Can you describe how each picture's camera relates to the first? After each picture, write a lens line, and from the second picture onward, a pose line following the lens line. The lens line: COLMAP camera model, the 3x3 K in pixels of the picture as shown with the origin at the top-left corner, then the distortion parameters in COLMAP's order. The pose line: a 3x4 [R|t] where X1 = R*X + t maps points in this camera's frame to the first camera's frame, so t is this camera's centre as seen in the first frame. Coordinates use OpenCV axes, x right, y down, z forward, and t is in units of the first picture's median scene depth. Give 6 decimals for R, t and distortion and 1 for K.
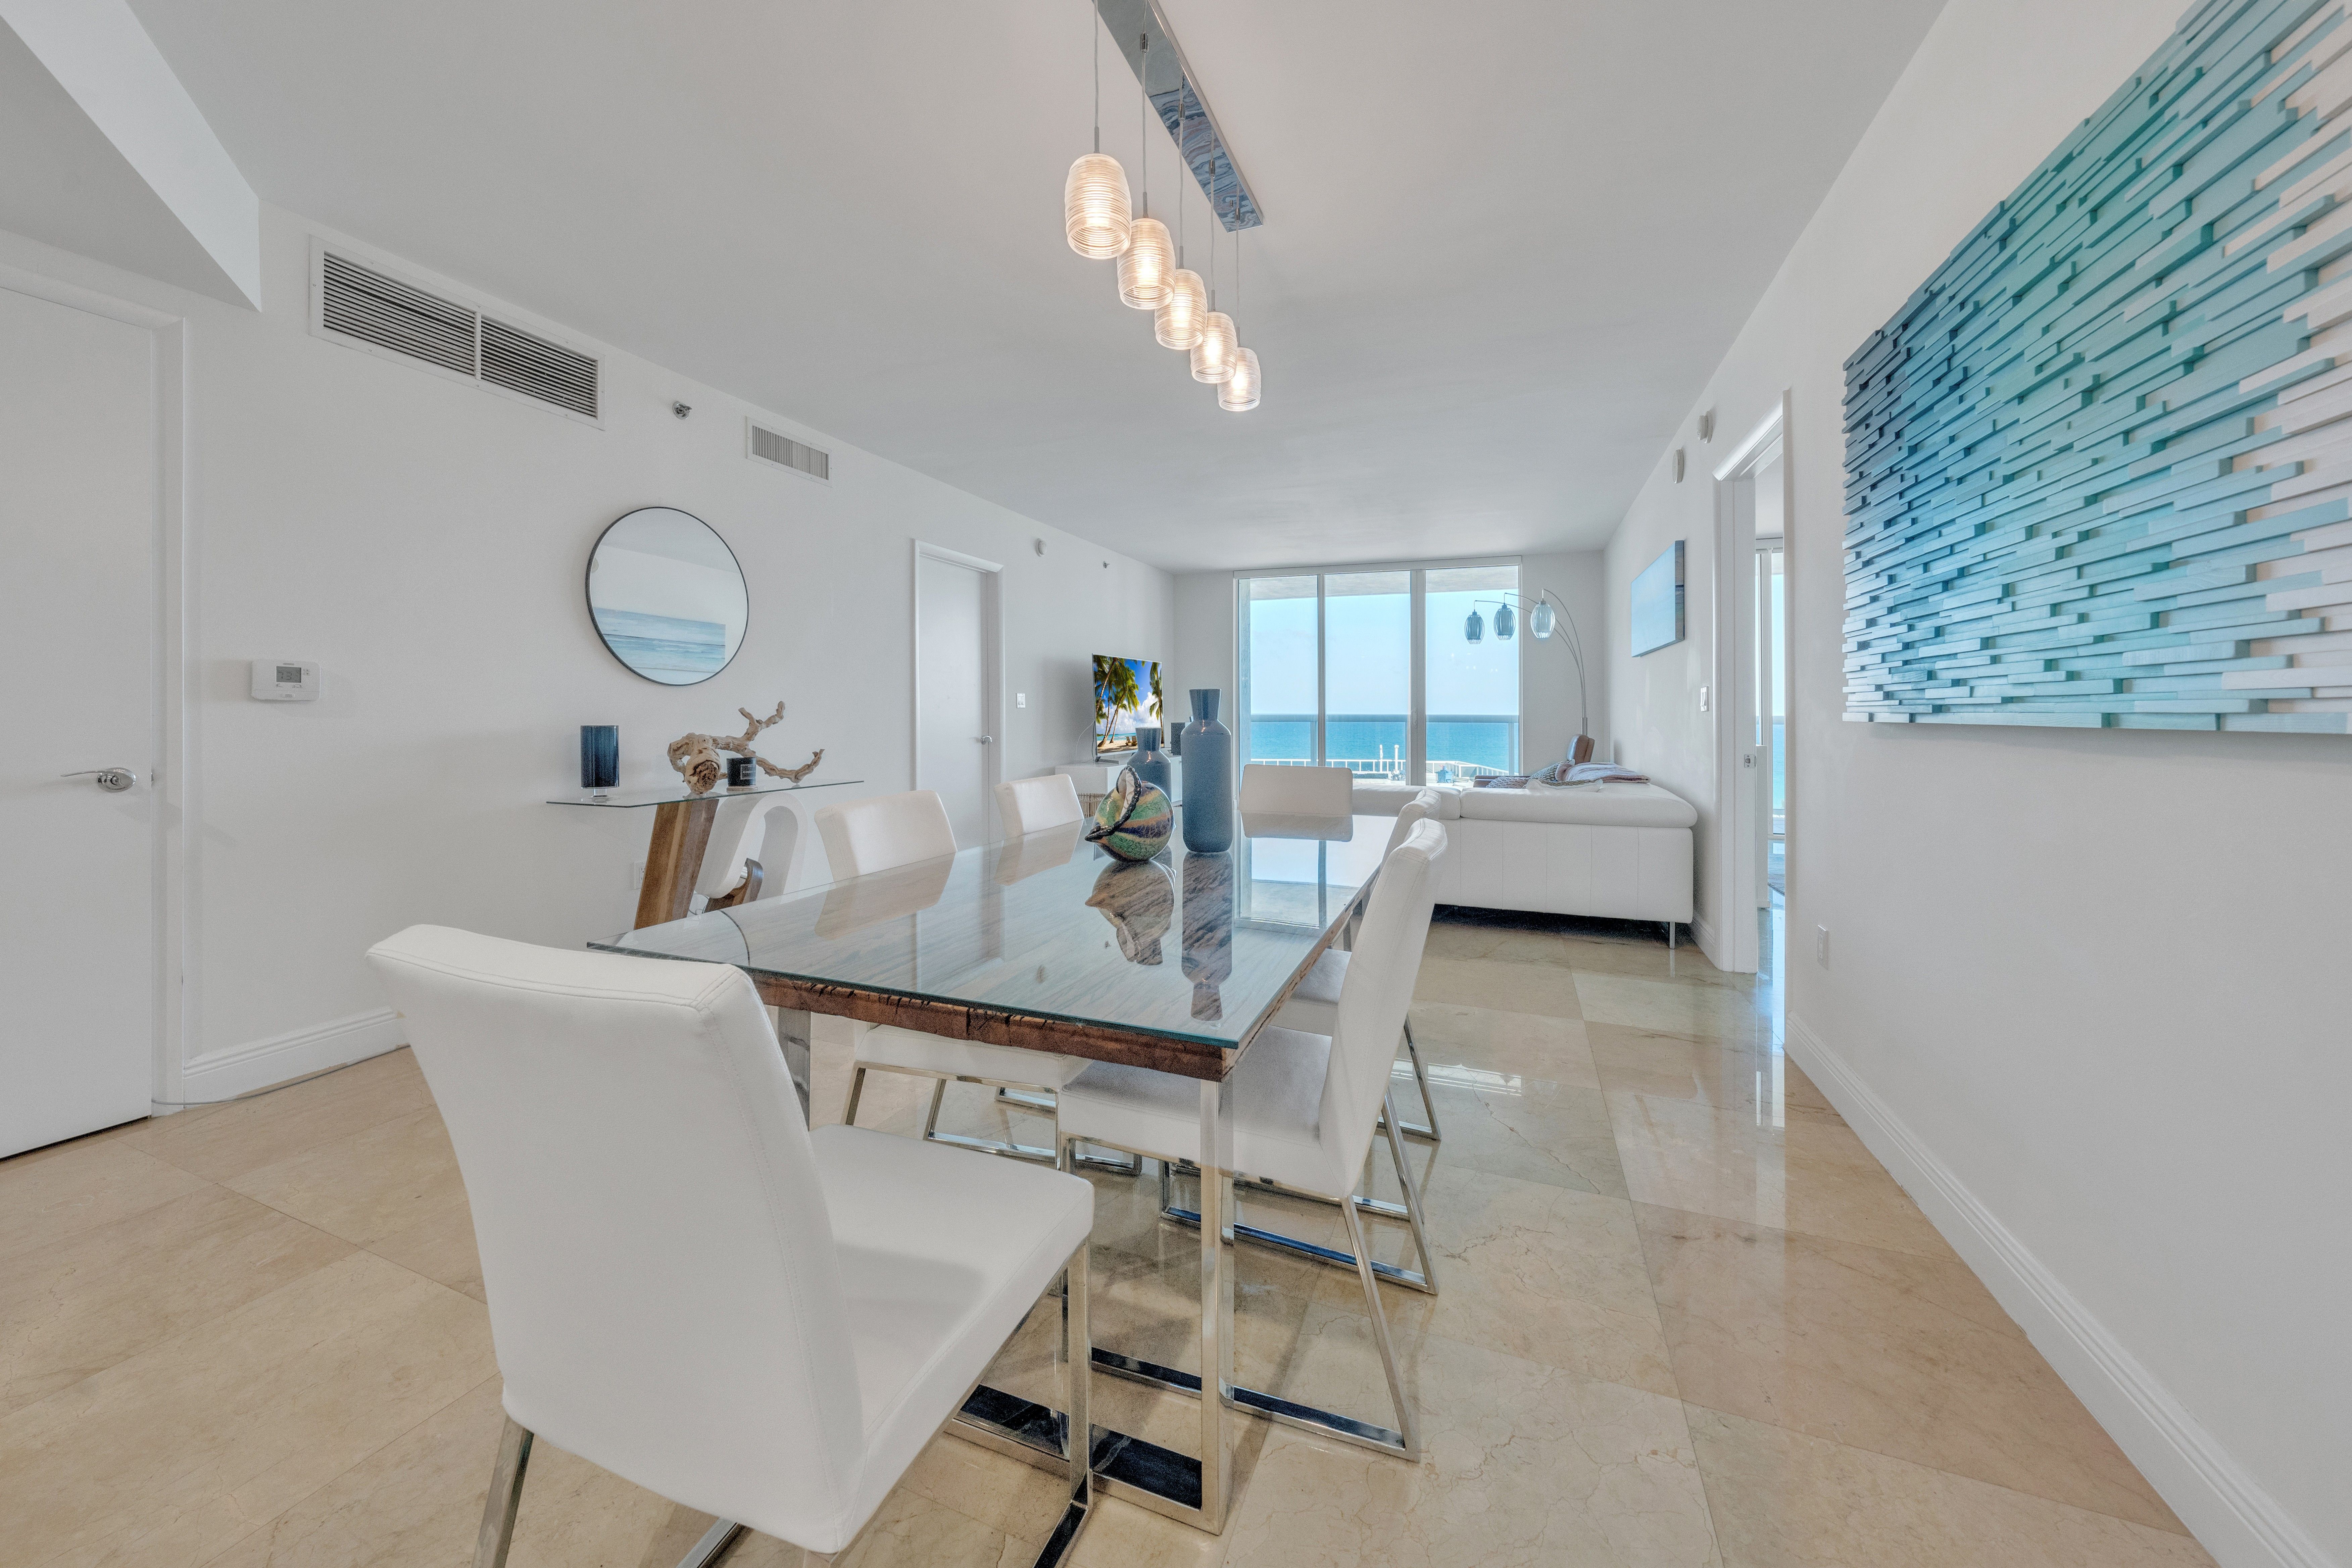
lens RADIAL K [[868.4, 0, 1188.5], [0, 868.4, 705.1], [0, 0, 1]] dist [0.001408, -0.001156]
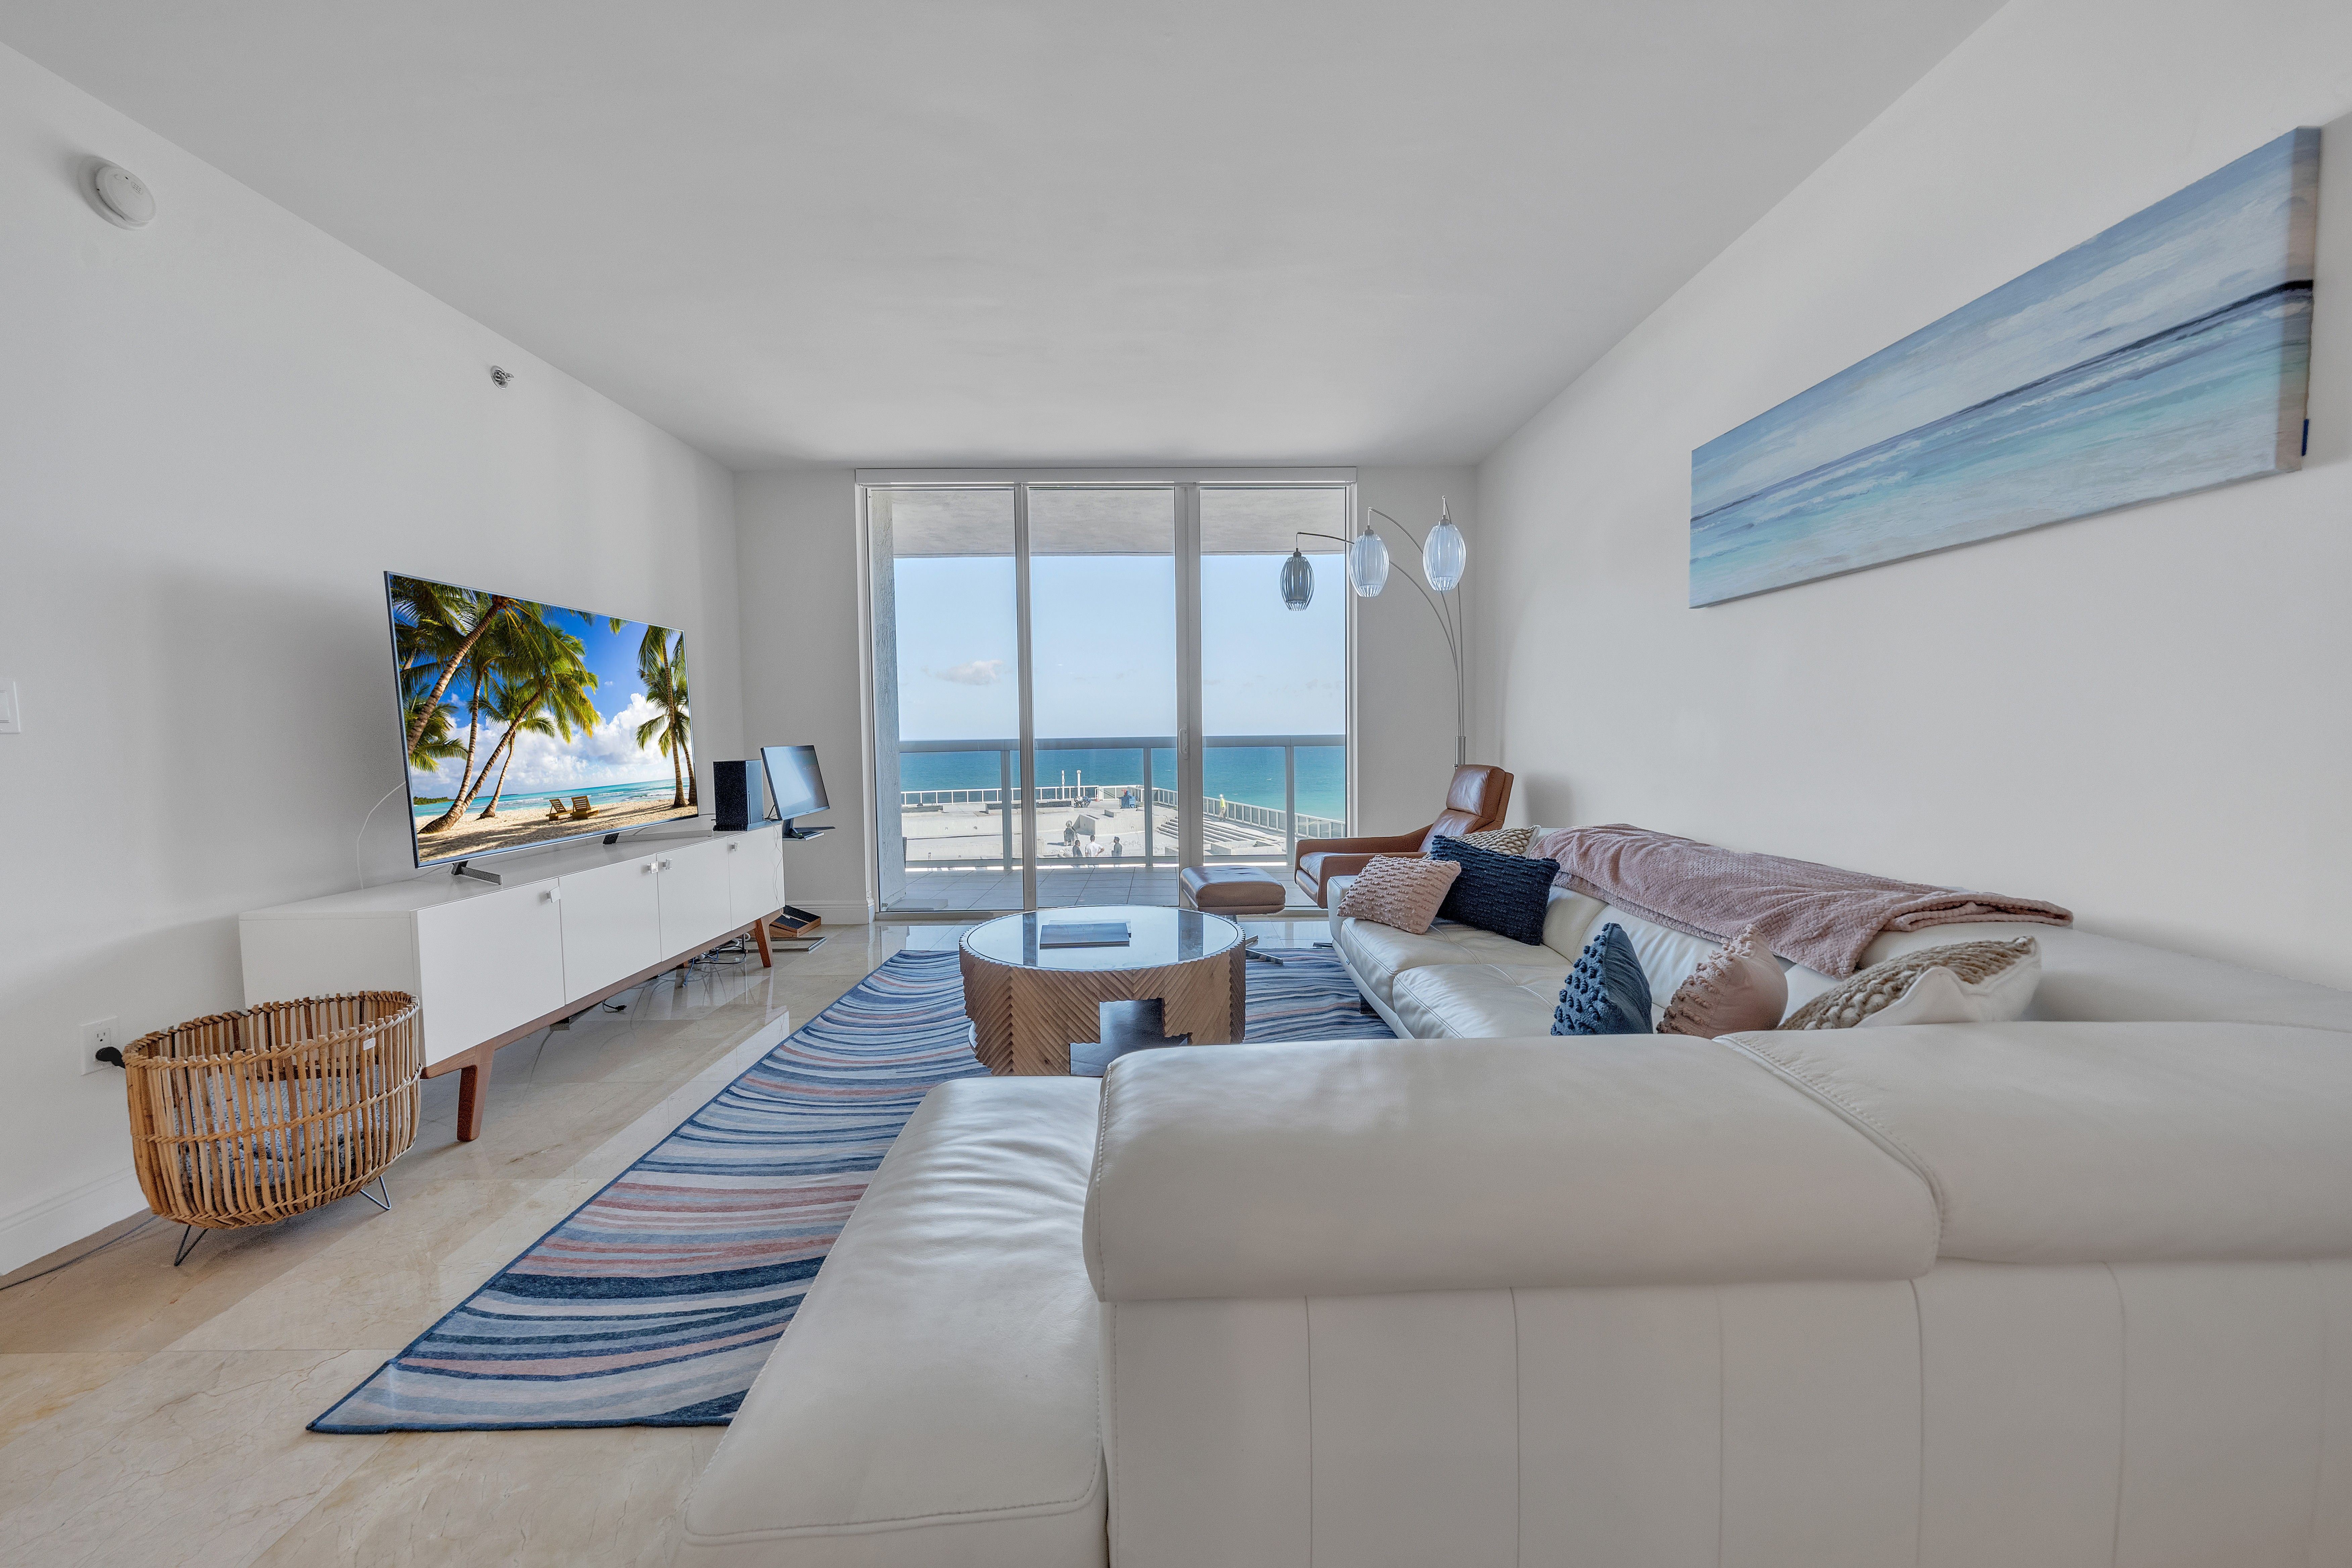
lens RADIAL K [[868.4, 0, 1181.3], [0, 868.4, 779.5], [0, 0, 1]] dist [0.001408, -0.001156]
pose [[0.934870, -0.032346, 0.353514, 0.055704], [0.012216, 0.998182, 0.059026, 0.006321], [-0.354781, -0.050863, 0.933565, 0.521493]]
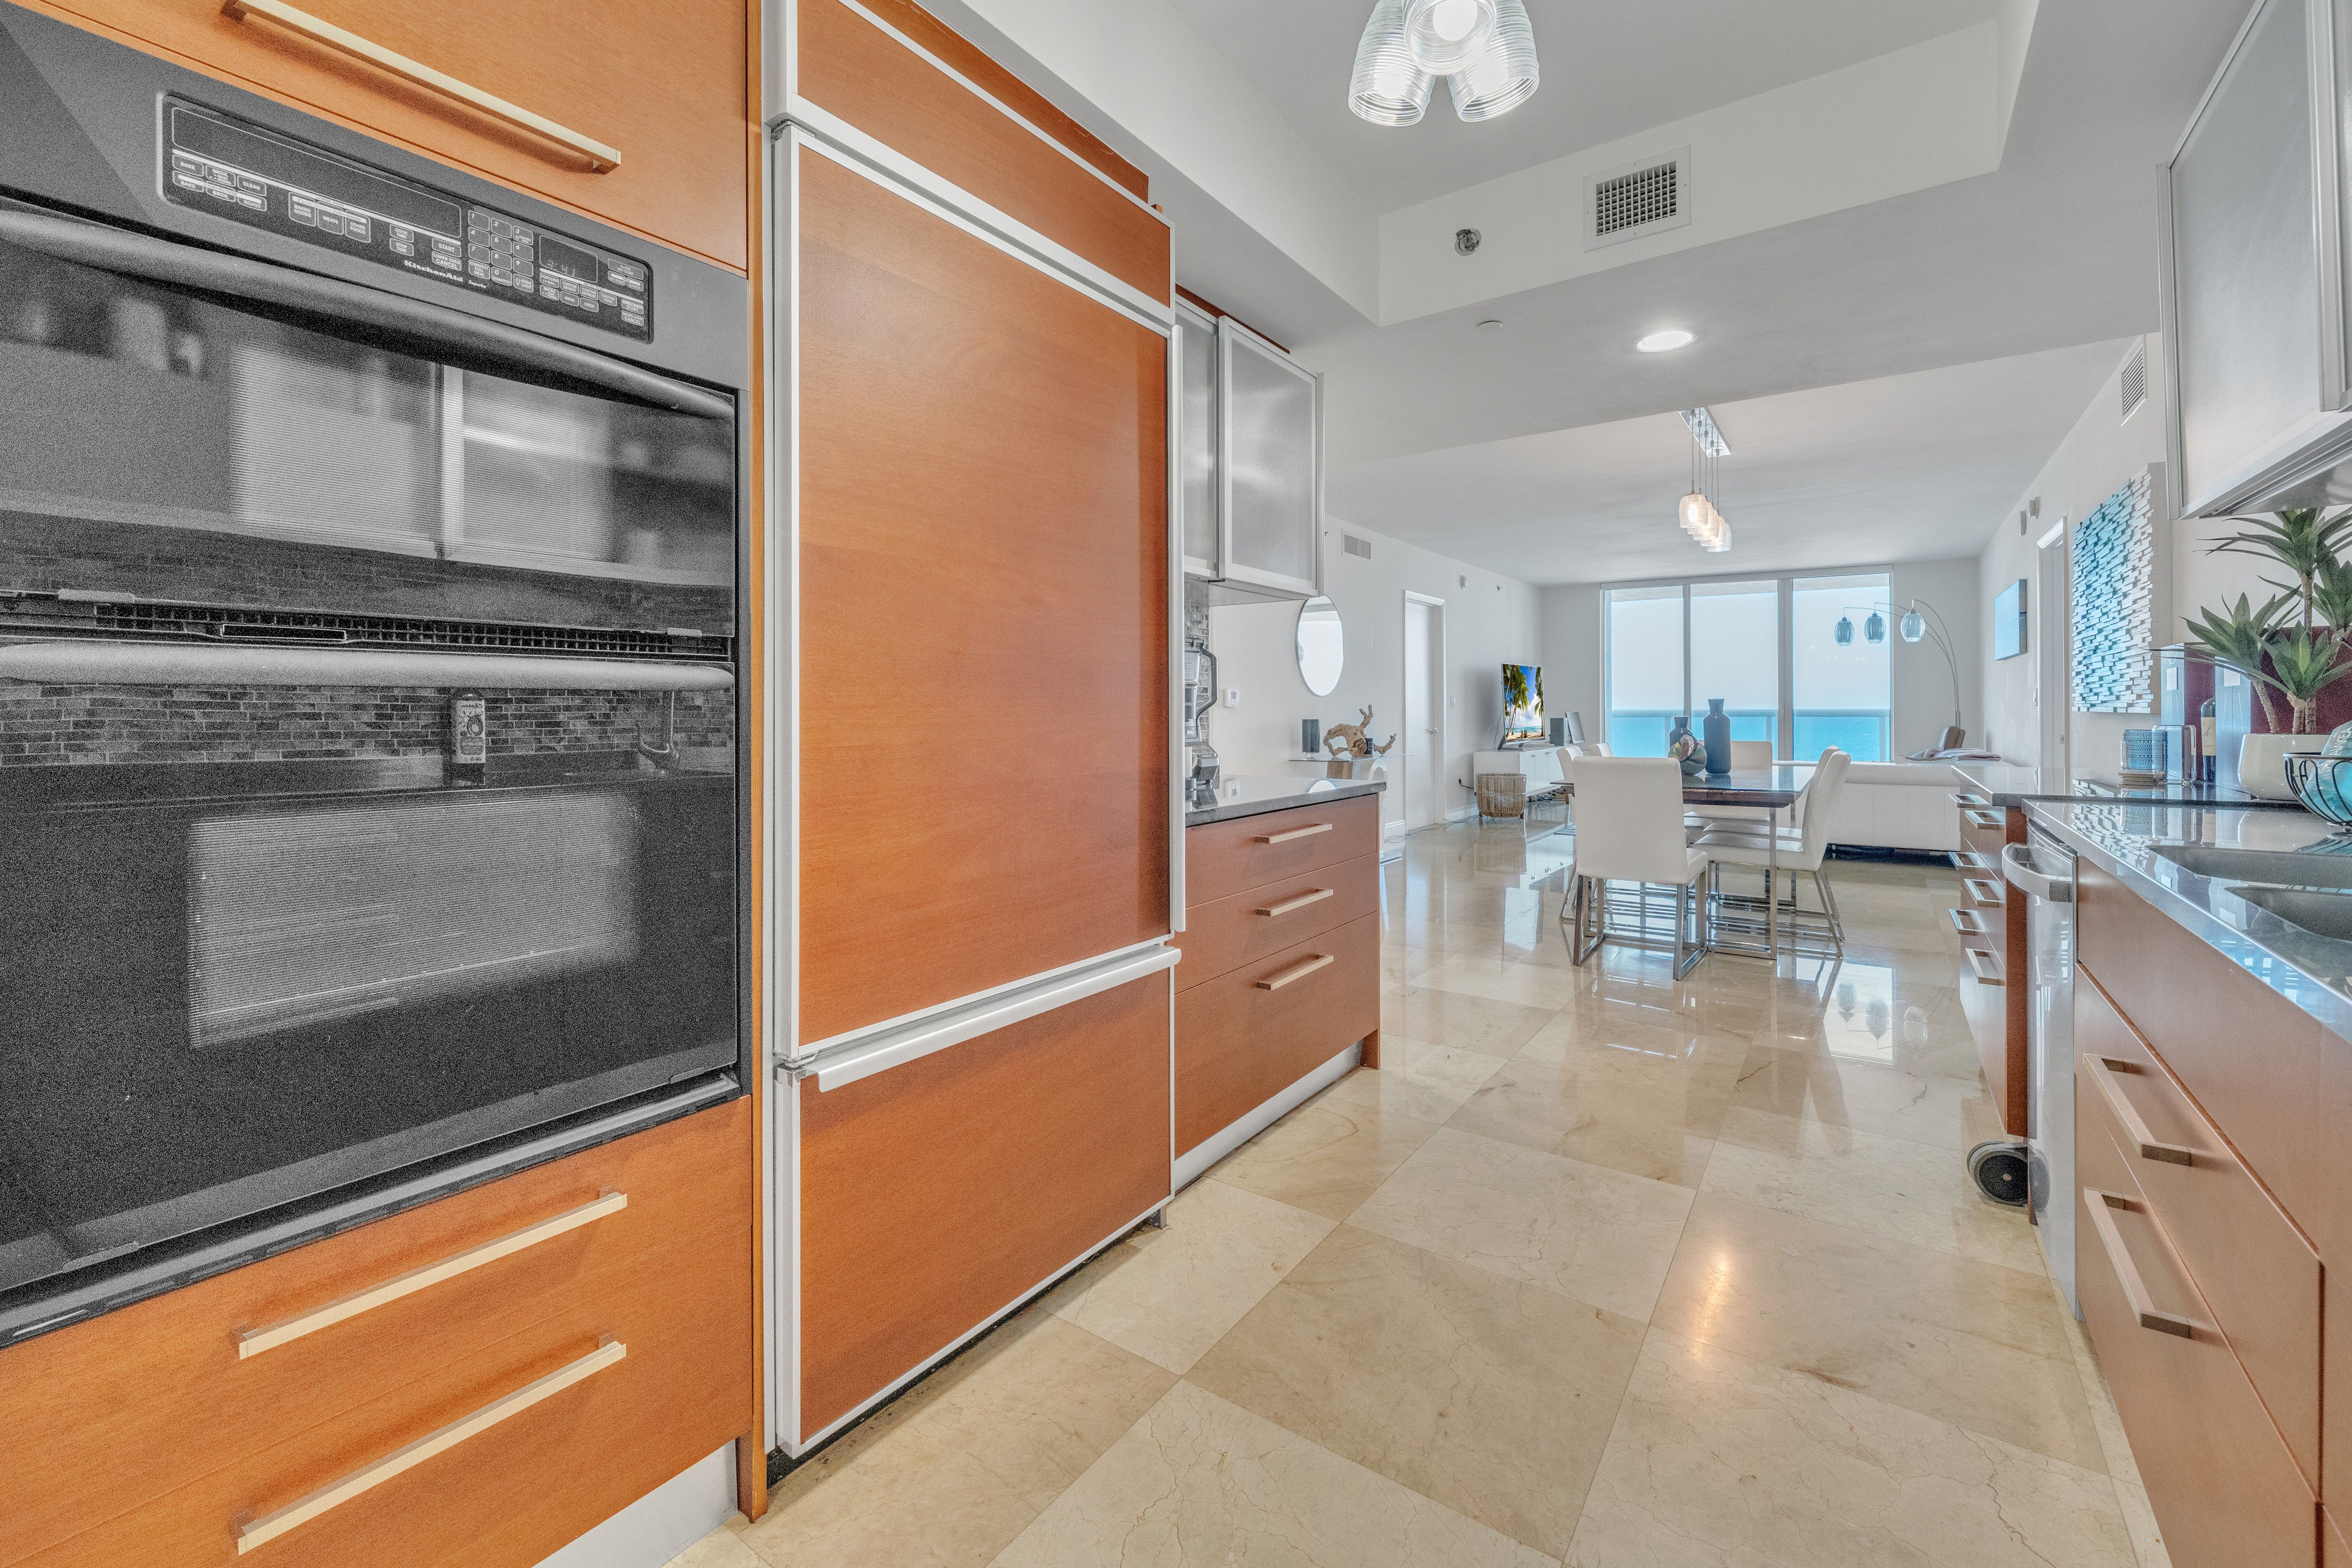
lens RADIAL K [[999.8, 0, 1182.8], [0, 999.8, 716.1], [0, 0, 1]] dist [-0.001156, -0.001309]
pose [[0.966963, -0.006682, -0.254831, -0.174935], [0.010138, 0.999874, 0.012252, -0.004888], [0.254716, -0.014430, 0.966908, -0.482627]]
